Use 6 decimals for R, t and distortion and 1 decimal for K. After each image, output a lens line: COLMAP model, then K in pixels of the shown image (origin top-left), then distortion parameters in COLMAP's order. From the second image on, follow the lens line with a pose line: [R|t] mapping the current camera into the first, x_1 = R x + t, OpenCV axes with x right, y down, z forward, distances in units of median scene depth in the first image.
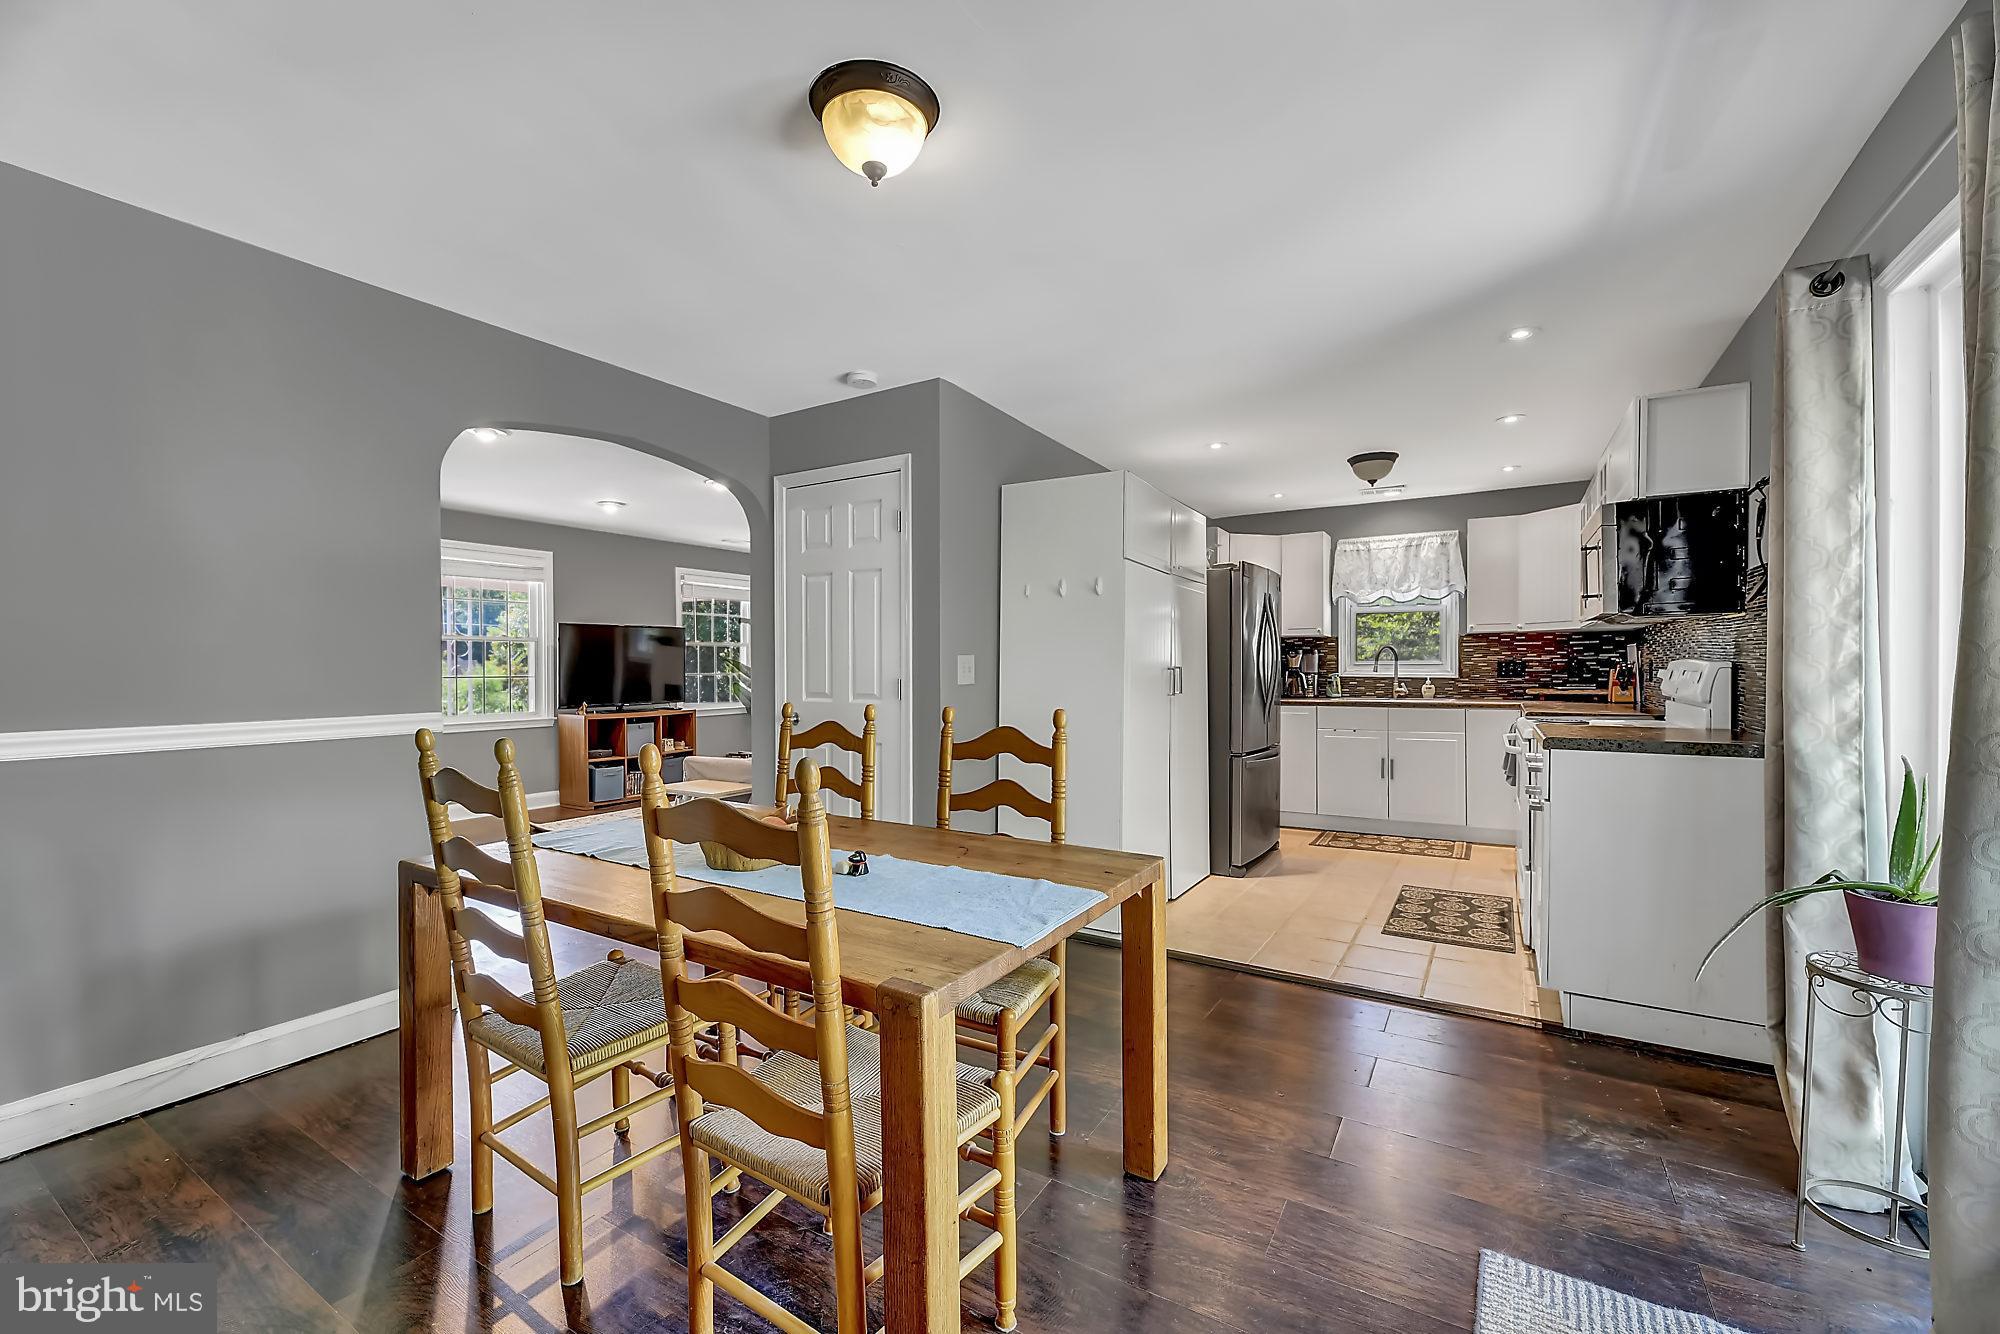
lens RADIAL K [[826.4, 0, 1002.8], [0, 826.4, 676.3], [0, 0, 1]] dist [0.000920, -0.000803]
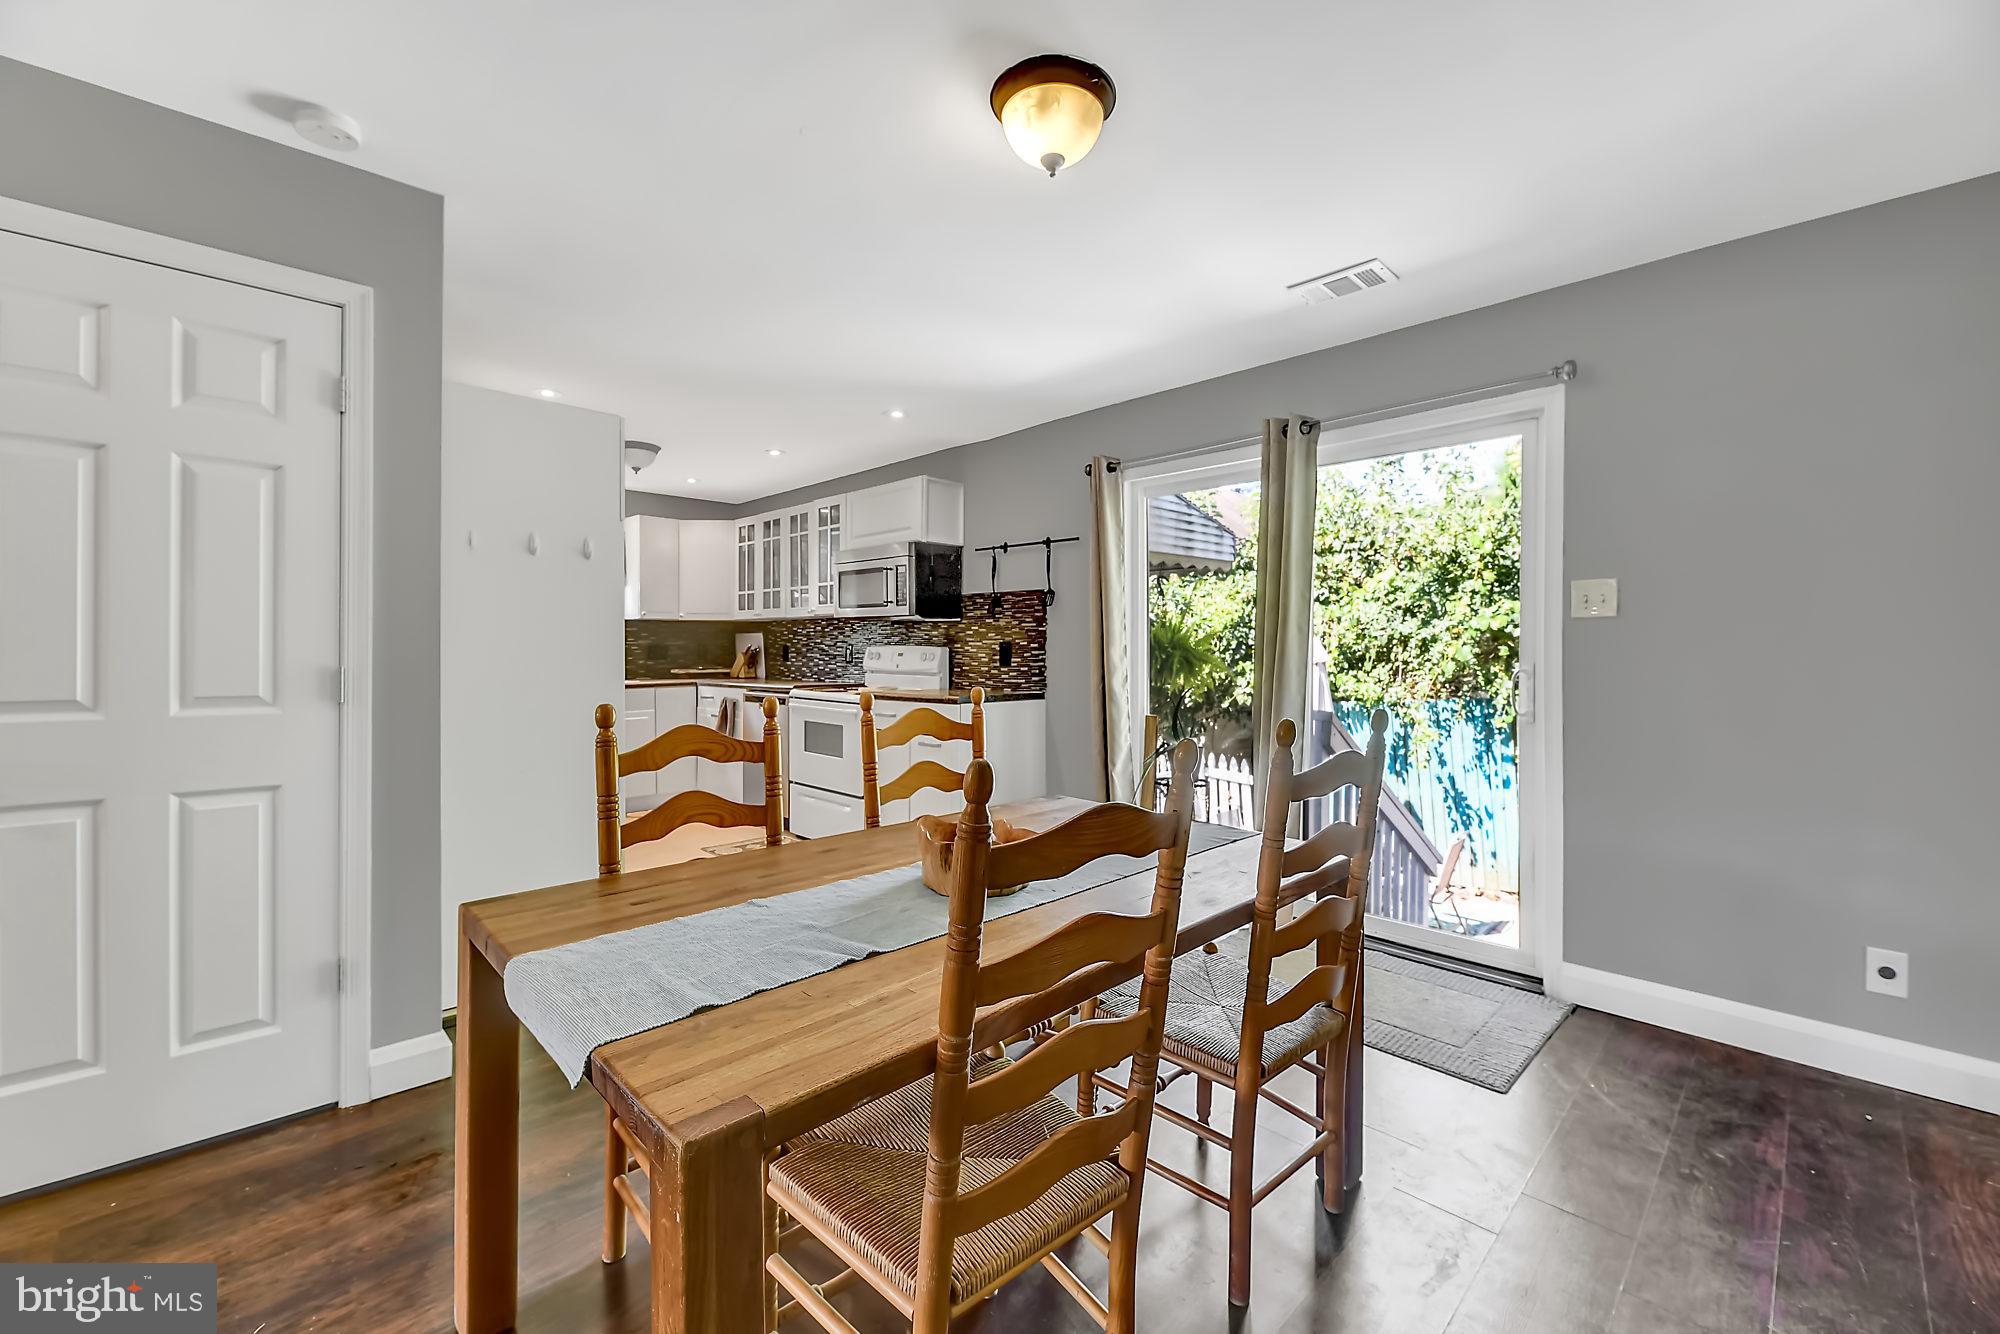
lens RADIAL K [[826.4, 0, 1002.3], [0, 826.4, 648.4], [0, 0, 1]] dist [0.000920, -0.000803]
pose [[0.234864, 0.008302, 0.971993, -0.693065], [0.002375, 0.999956, -0.009115, -0.003887], [-0.972025, 0.004449, 0.234834, 0.506026]]
